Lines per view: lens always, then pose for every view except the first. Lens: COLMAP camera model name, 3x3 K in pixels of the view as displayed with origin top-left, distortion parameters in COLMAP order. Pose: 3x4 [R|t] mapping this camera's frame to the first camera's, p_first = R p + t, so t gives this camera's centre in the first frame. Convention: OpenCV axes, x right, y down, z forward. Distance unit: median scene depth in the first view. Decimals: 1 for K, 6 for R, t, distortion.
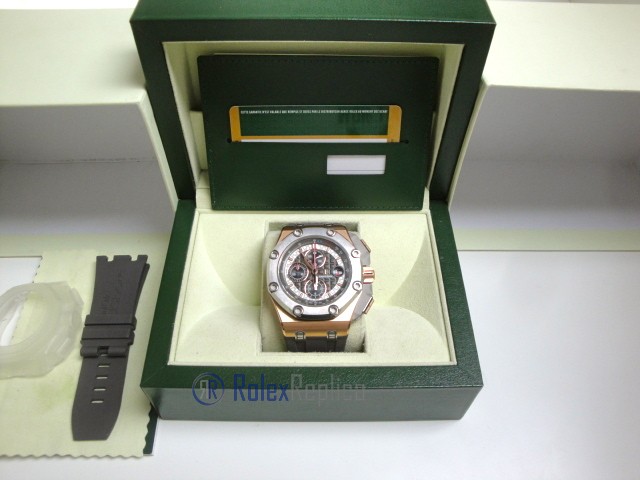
lens RADIAL K [[521.8, 0, 316.4], [0, 521.8, 234.9], [0, 0, 1]] dist [-0.151577, 0.057096]
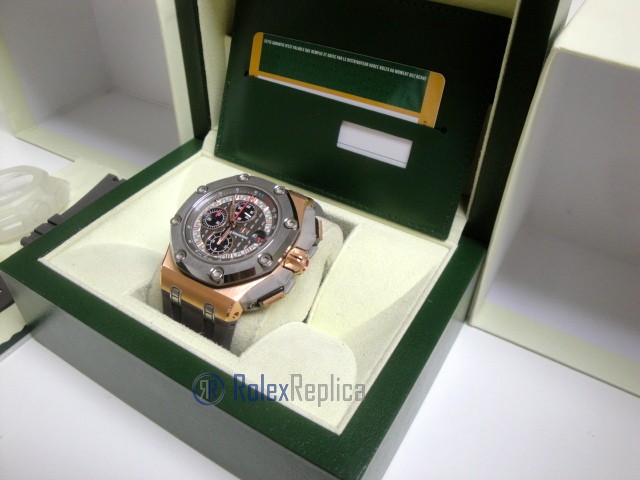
lens RADIAL K [[521.8, 0, 324.0], [0, 521.8, 235.5], [0, 0, 1]] dist [-0.151577, 0.057096]
pose [[0.858363, 0.345836, -0.378959, 0.365873], [-0.415057, 0.902278, -0.116713, 0.107823], [0.301562, 0.257471, 0.918024, 0.343659]]
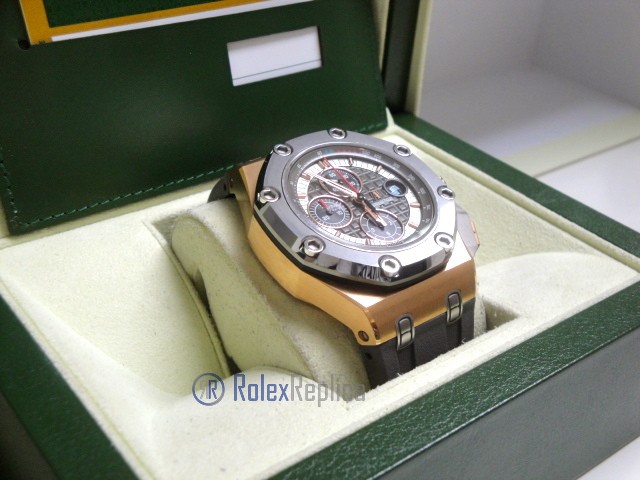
lens RADIAL K [[844.4, 0, 323.3], [0, 844.4, 241.1], [0, 0, 1]] dist [0.063799, 0.000000]
pose [[0.788723, -0.289161, 0.542496, -0.422876], [0.438630, 0.883004, -0.167057, 0.201784], [-0.430720, 0.369717, 0.823280, 0.372993]]
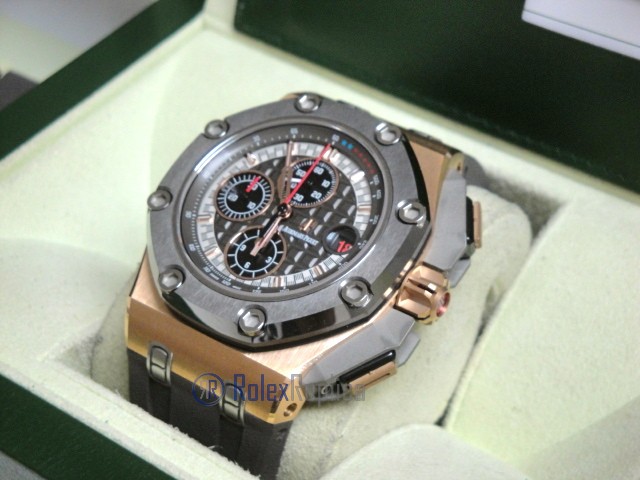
lens RADIAL K [[1398.9, 0, 317.8], [0, 1398.9, 242.8], [0, 0, 1]] dist [0.279459, 0.000000]
pose [[0.800710, 0.381523, -0.461849, 0.412621], [-0.435105, 0.900317, -0.010611, 0.082333], [0.411762, 0.209449, 0.886895, 0.193210]]
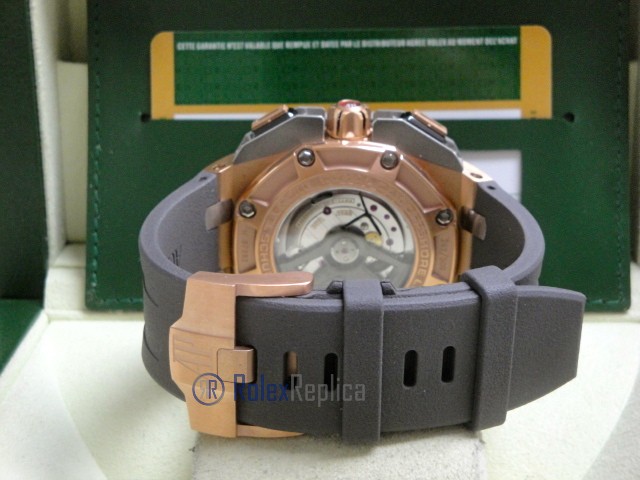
lens RADIAL K [[1398.9, 0, 311.3], [0, 1398.9, 237.0], [0, 0, 1]] dist [0.279459, 0.000000]
pose [[0.999146, -0.002642, -0.041237, 0.014669], [-0.020852, 0.829334, -0.558364, 0.557571], [0.035675, 0.558747, 0.828570, 0.109145]]
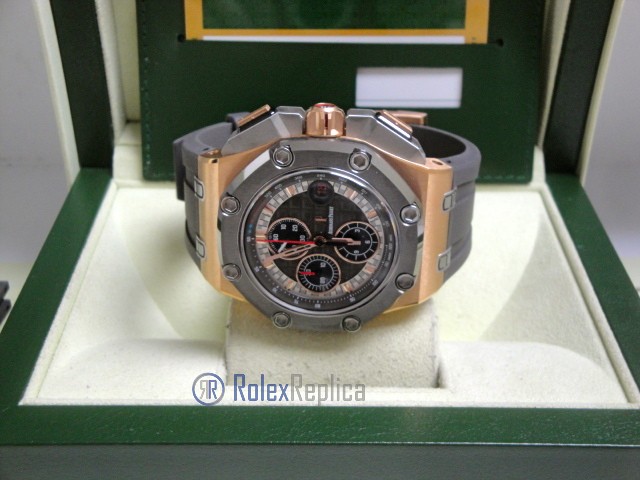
lens RADIAL K [[844.4, 0, 322.0], [0, 844.4, 236.6], [0, 0, 1]] dist [0.063799, 0.000000]
pose [[0.999964, 0.007153, 0.004590, -0.020527], [-0.005436, 0.953431, -0.301561, 0.306899], [-0.006534, 0.301525, 0.953436, 0.198331]]
